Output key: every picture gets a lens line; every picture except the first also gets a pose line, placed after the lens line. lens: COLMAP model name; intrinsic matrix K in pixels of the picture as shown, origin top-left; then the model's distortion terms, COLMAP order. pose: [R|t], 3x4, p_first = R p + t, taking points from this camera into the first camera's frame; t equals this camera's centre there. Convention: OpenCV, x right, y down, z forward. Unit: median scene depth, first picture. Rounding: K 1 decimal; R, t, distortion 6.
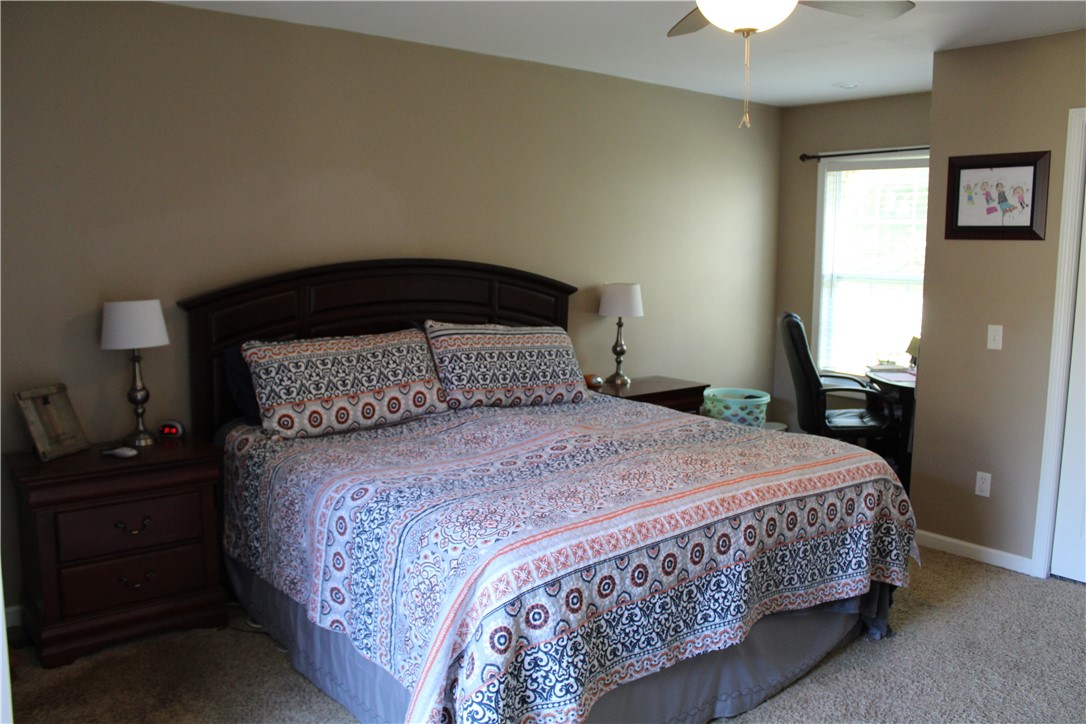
lens RADIAL K [[893.3, 0, 547.7], [0, 893.3, 361.2], [0, 0, 1]] dist [-0.145179, 0.101370]
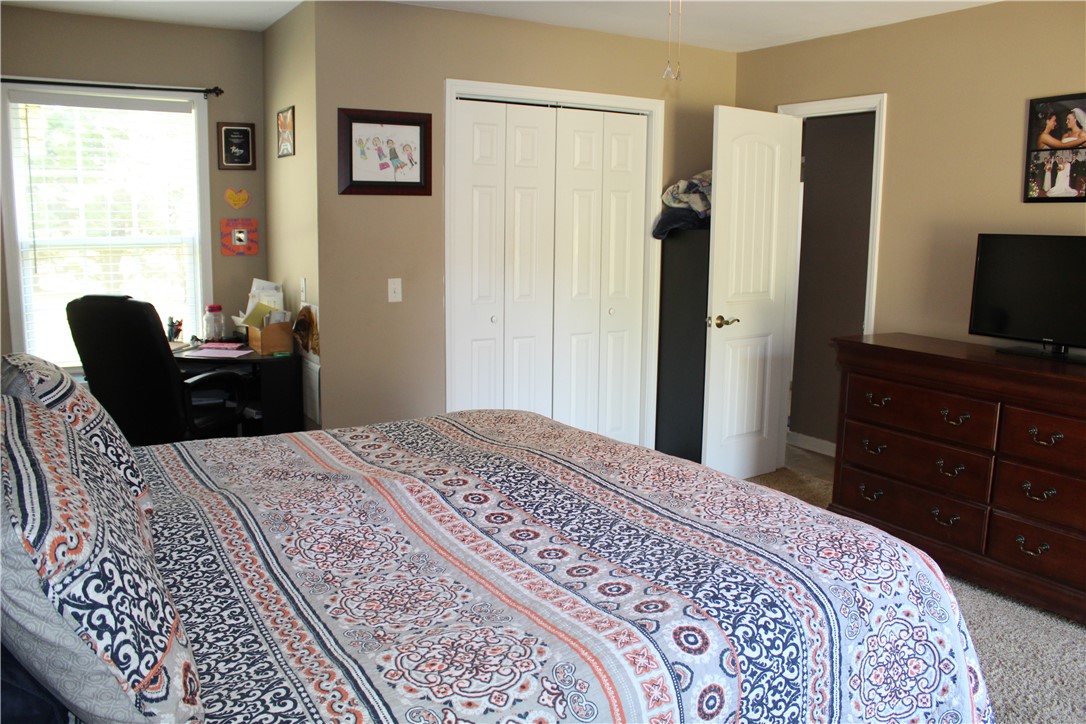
lens RADIAL K [[893.3, 0, 541.9], [0, 893.3, 364.4], [0, 0, 1]] dist [-0.145179, 0.101370]
pose [[0.146330, -0.168704, 0.974744, -0.529930], [0.119085, 0.981189, 0.151942, -0.085479], [-0.982042, 0.093844, 0.163668, 0.699406]]
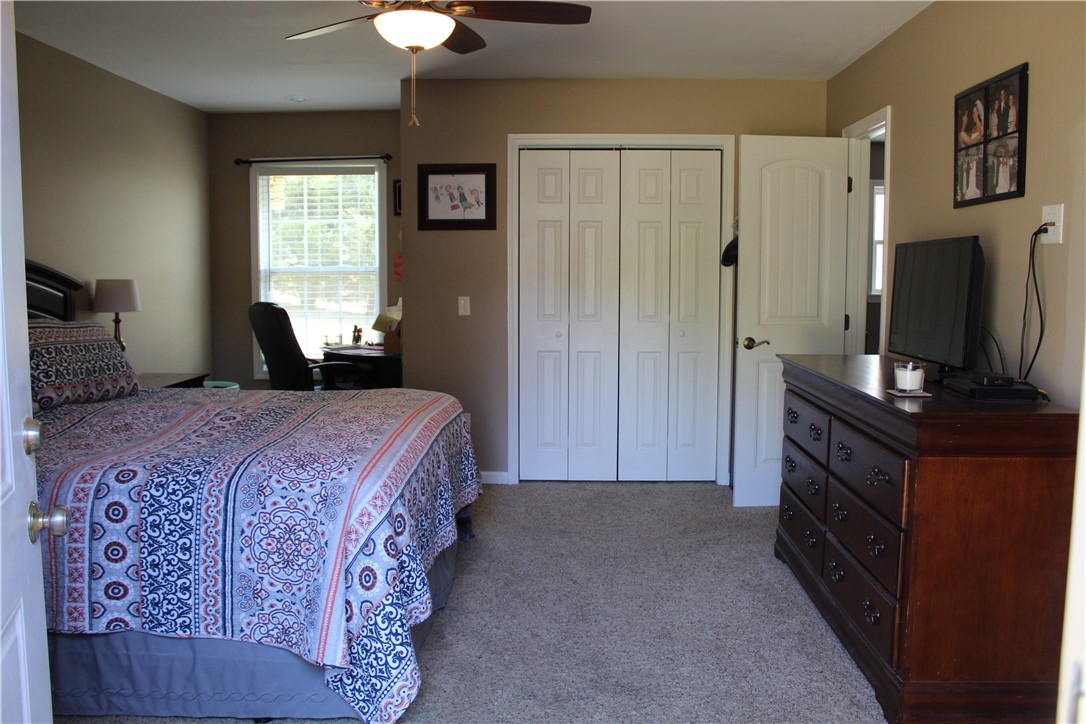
lens RADIAL K [[893.3, 0, 542.8], [0, 893.3, 358.2], [0, 0, 1]] dist [-0.145179, 0.101370]
pose [[0.660781, -0.083034, 0.745972, -0.421808], [0.104206, 0.994386, 0.018379, 0.039539], [-0.743310, 0.065590, 0.665724, 0.038807]]
